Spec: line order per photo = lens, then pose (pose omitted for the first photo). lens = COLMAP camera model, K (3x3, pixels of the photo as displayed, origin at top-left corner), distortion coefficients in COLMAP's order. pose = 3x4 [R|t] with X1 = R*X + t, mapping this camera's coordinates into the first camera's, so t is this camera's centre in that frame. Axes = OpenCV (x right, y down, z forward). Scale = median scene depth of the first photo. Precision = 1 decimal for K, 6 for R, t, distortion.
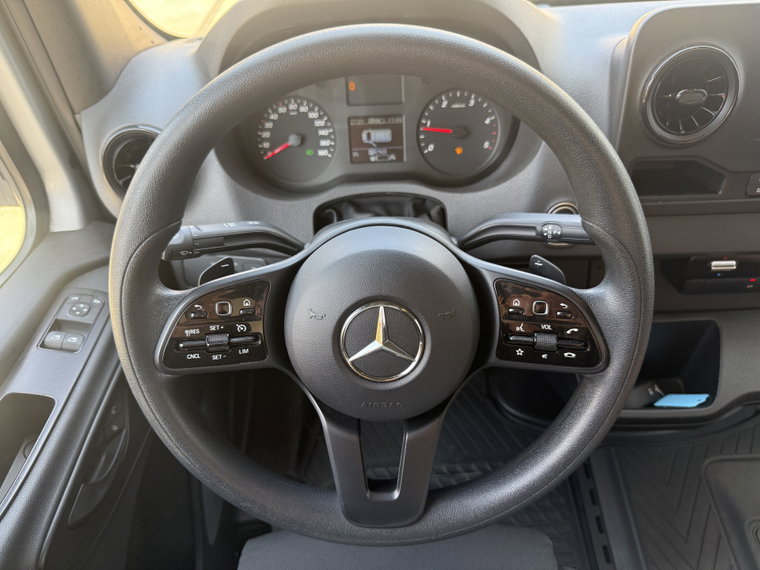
lens RADIAL K [[518.9, 0, 412.0], [0, 518.9, 293.6], [0, 0, 1]] dist [0.003945, -0.047915]
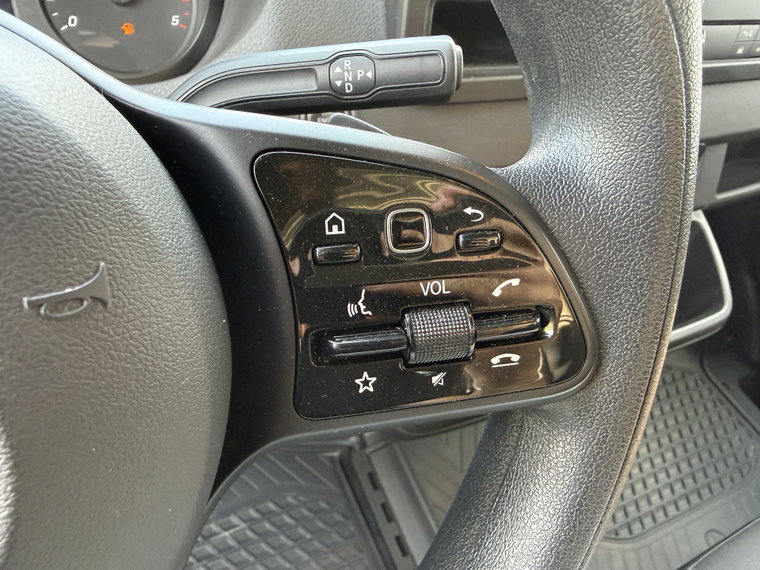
lens RADIAL K [[520.1, 0, 380.0], [0, 520.1, 285.0], [0, 0, 1]] dist [0.001441, -0.002767]
pose [[0.886752, -0.151620, 0.436673, 0.073758], [0.140716, 0.988383, 0.057430, 0.031945], [-0.440307, 0.010520, 0.897785, 0.600832]]
